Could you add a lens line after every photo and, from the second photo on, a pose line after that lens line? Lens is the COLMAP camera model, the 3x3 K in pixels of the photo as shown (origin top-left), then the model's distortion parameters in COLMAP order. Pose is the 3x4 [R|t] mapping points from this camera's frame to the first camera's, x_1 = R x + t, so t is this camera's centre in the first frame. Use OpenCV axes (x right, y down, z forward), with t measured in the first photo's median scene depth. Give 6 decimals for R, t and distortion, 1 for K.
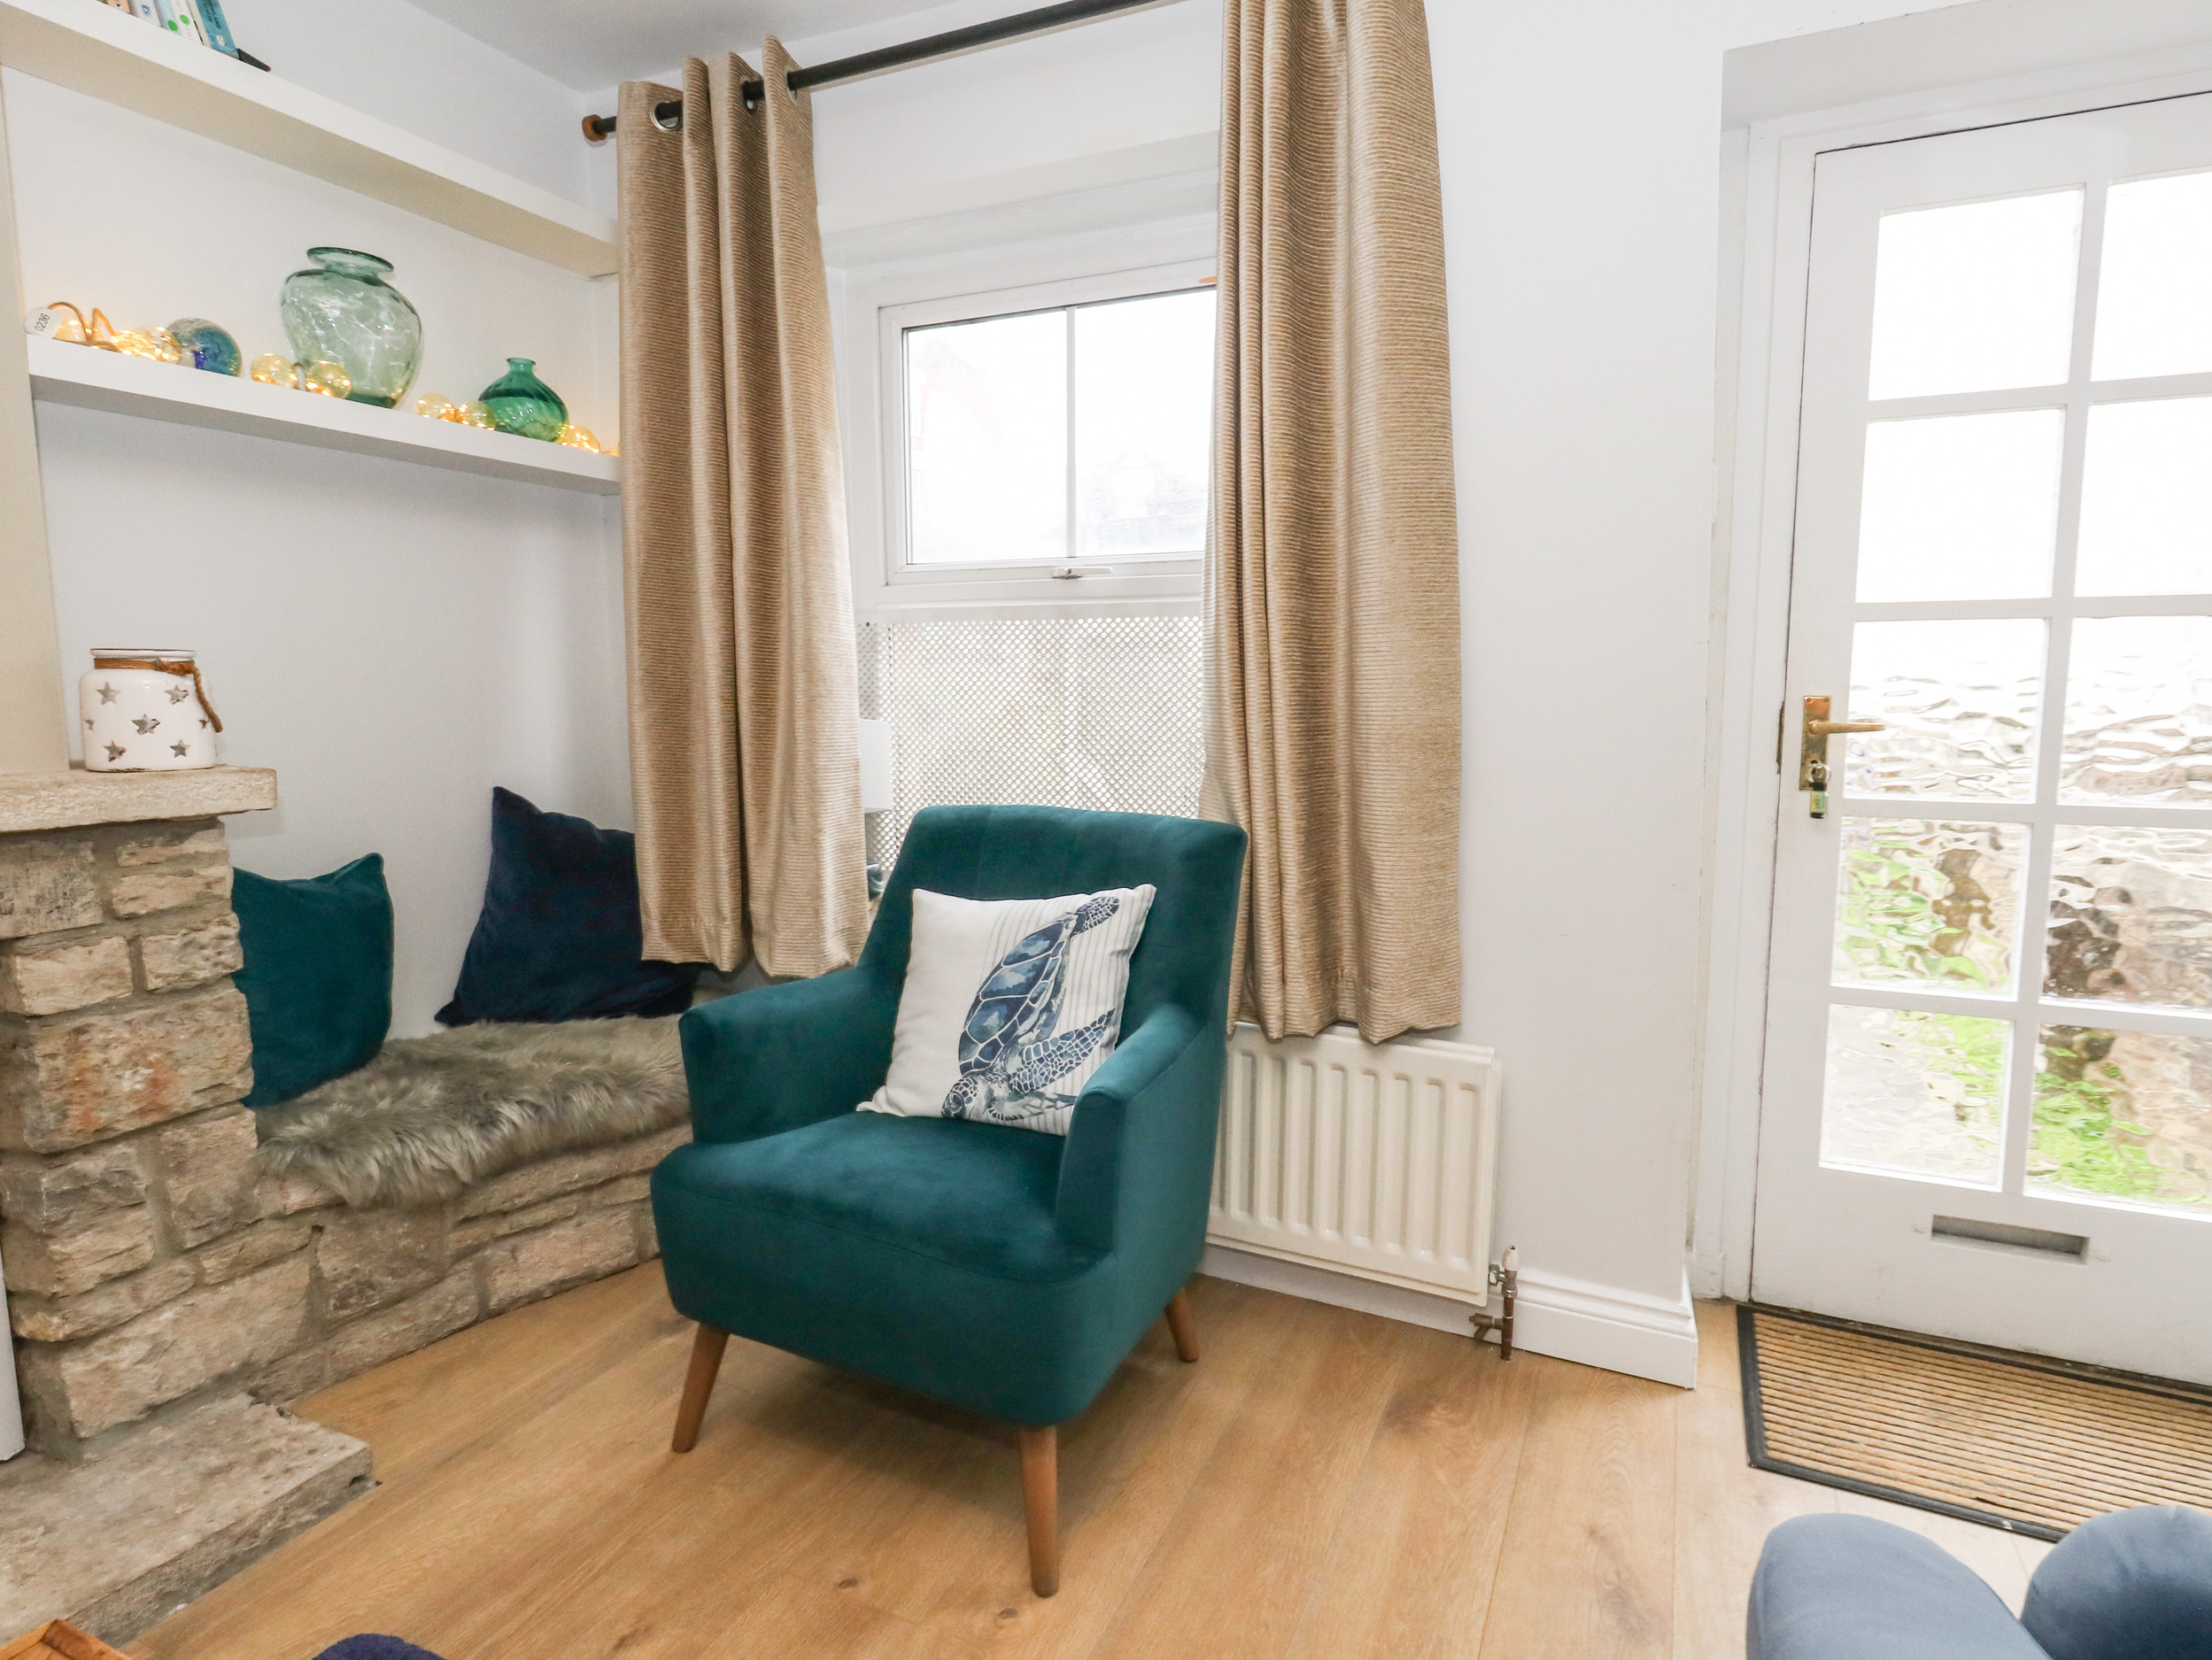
lens RADIAL K [[1183.7, 0, 1126.8], [0, 1183.7, 821.3], [0, 0, 1]] dist [-0.002719, -0.001385]
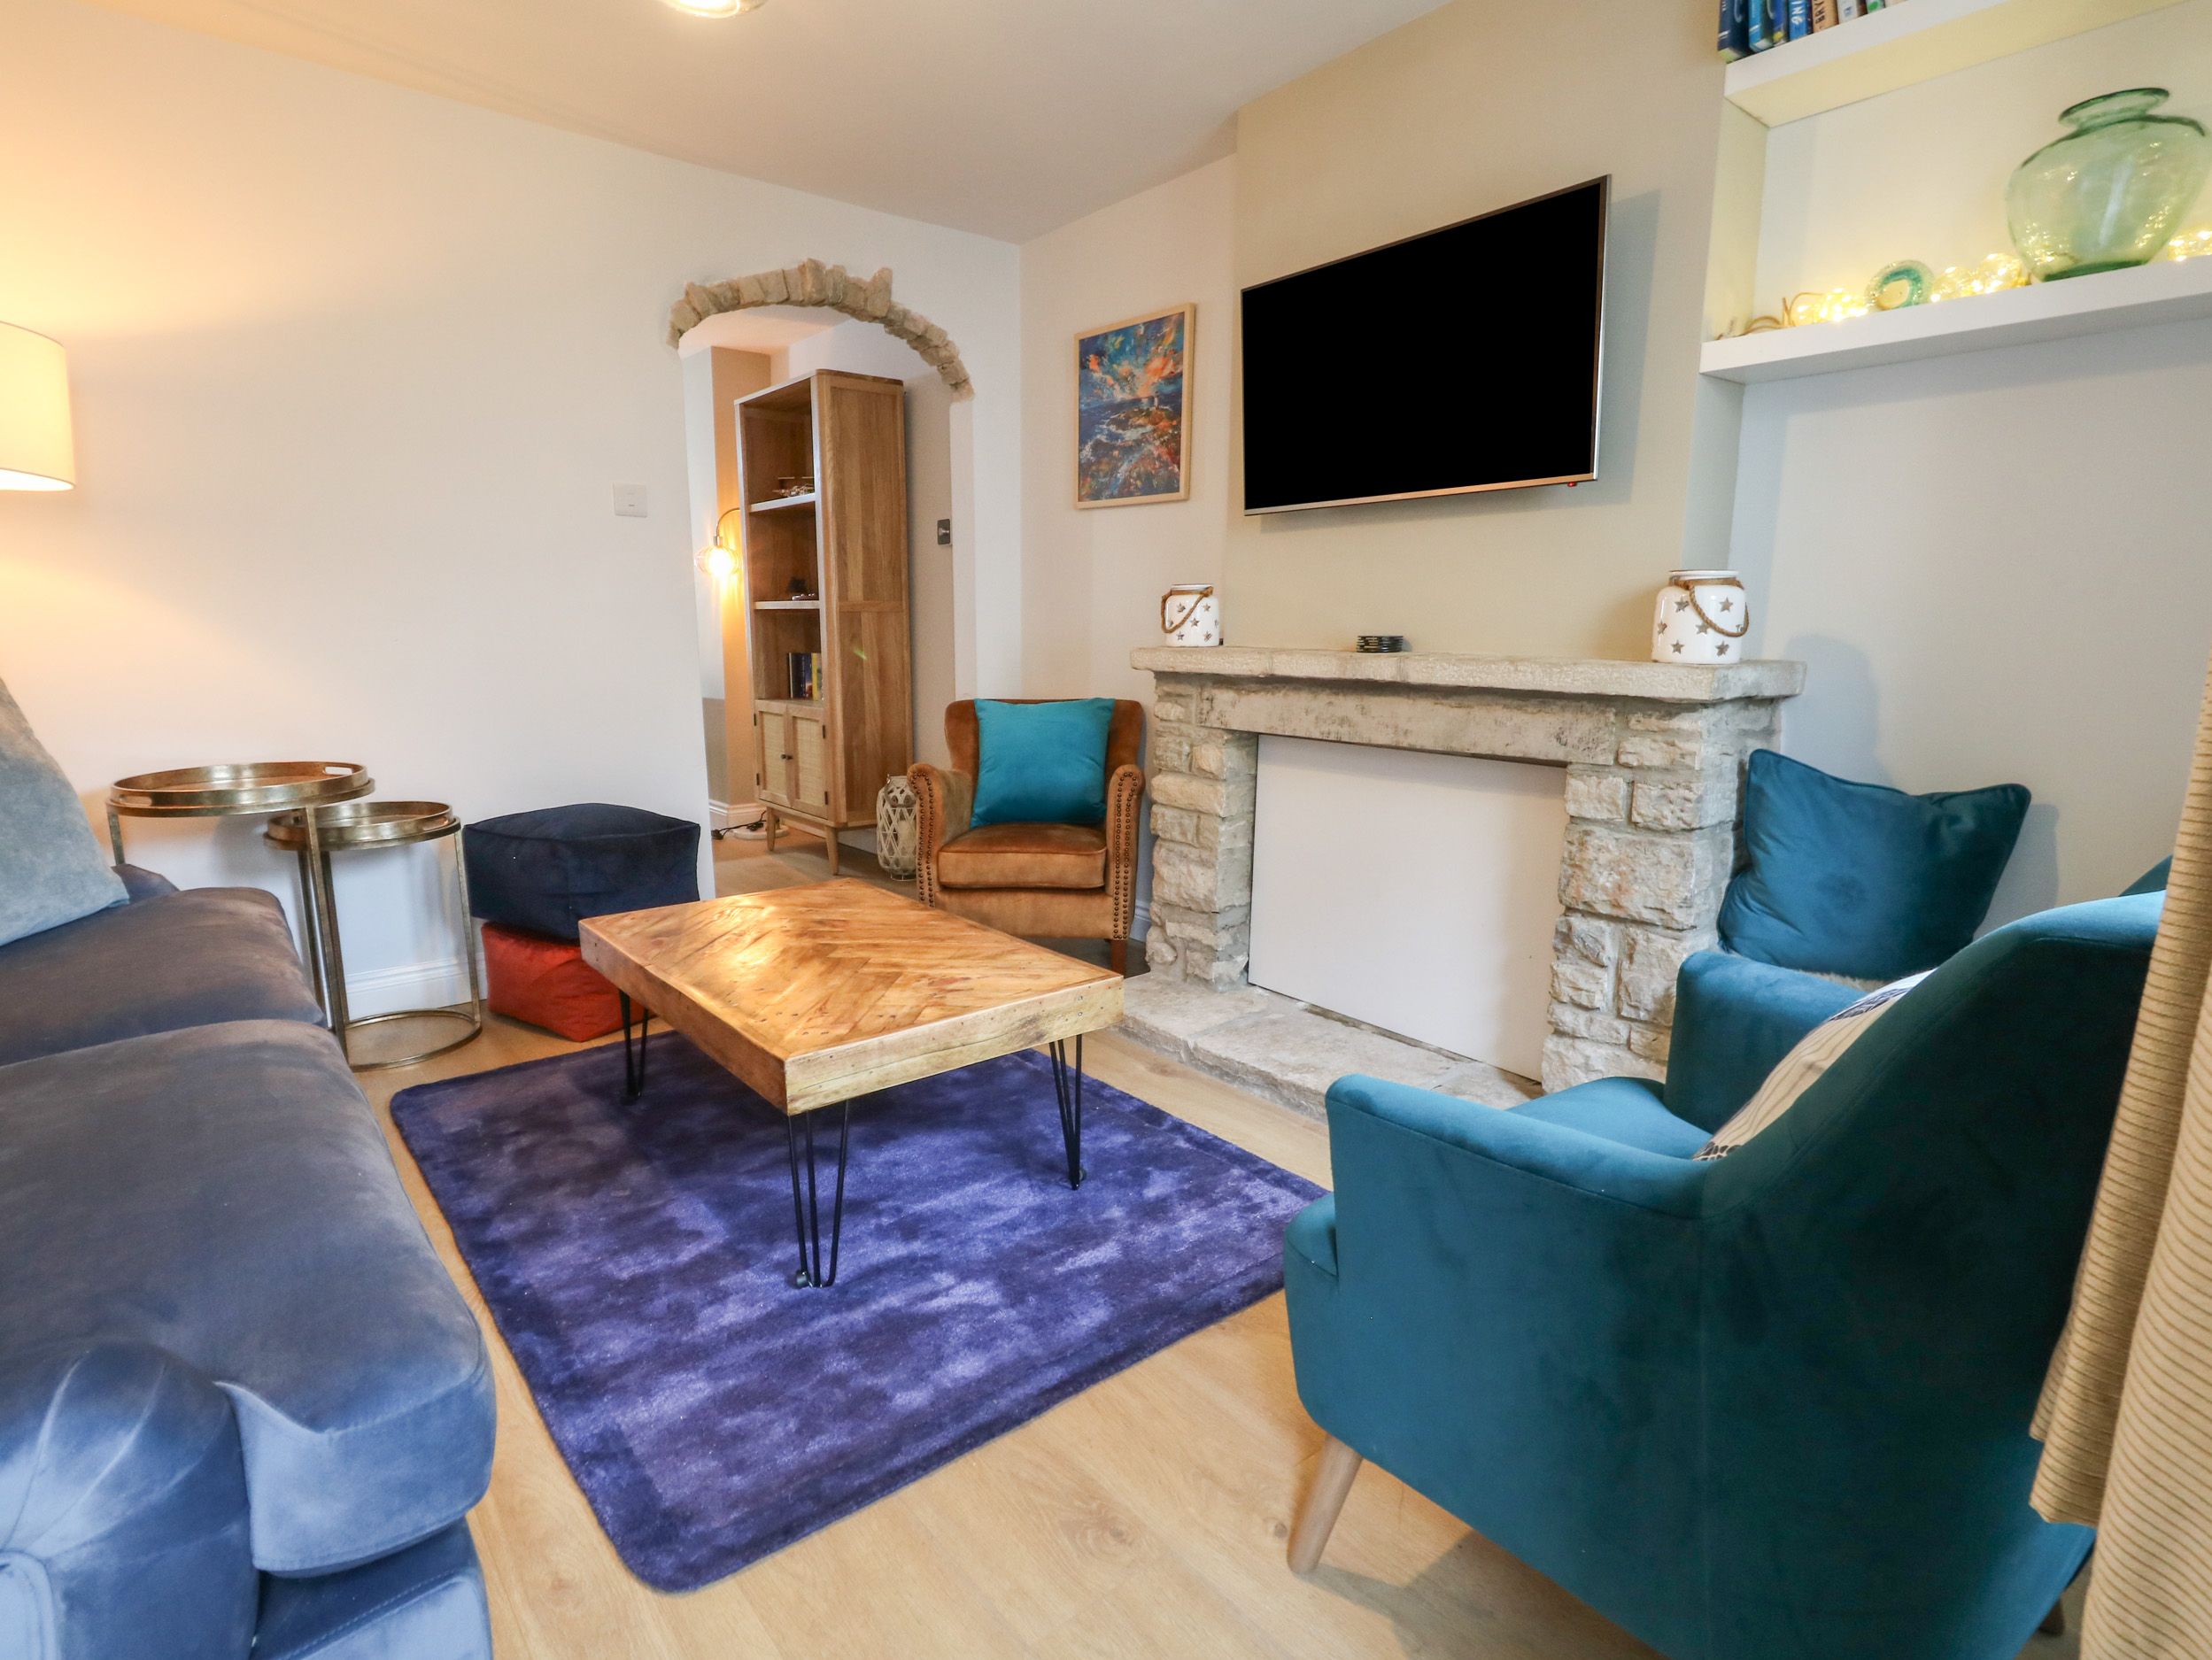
lens RADIAL K [[1183.7, 0, 1122.2], [0, 1183.7, 821.1], [0, 0, 1]] dist [-0.002719, -0.001385]
pose [[-0.422187, 0.147321, -0.894458, 0.660453], [-0.113732, 0.970302, 0.213495, -0.084888], [0.899346, 0.191863, -0.392894, 1.005906]]
